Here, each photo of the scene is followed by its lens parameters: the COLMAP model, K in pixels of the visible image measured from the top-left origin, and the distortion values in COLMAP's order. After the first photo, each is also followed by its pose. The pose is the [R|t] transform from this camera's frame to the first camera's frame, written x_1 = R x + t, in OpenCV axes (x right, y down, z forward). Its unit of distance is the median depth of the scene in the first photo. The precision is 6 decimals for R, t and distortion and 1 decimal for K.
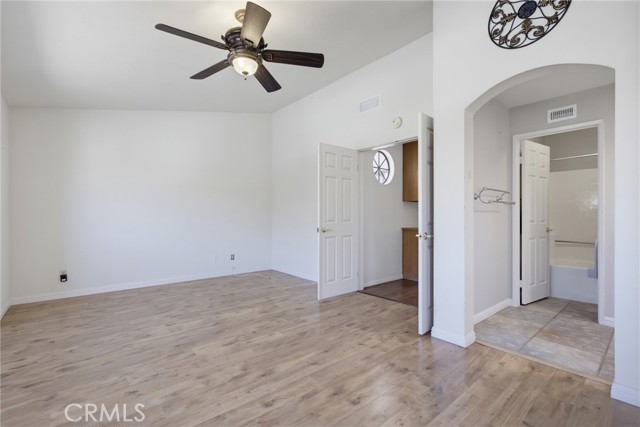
lens RADIAL K [[288.5, 0, 318.2], [0, 288.5, 214.8], [0, 0, 1]] dist [-0.002293, 0.000368]
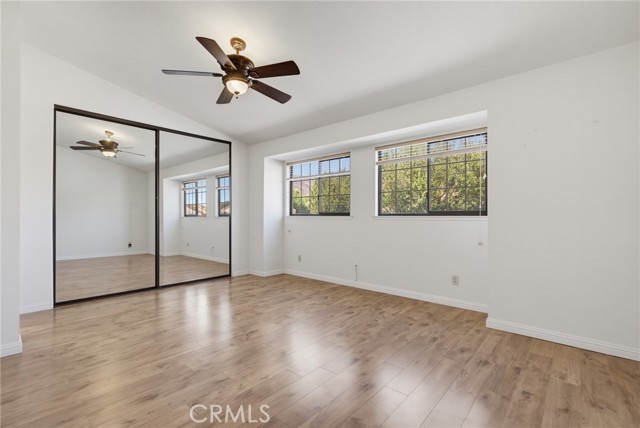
lens RADIAL K [[288.5, 0, 320.7], [0, 288.5, 216.6], [0, 0, 1]] dist [-0.002293, 0.000368]
pose [[-0.988823, -0.000802, -0.149093, -0.389510], [0.000018, 0.999985, -0.005500, 0.012565], [0.149095, -0.005442, -0.988808, 2.076353]]
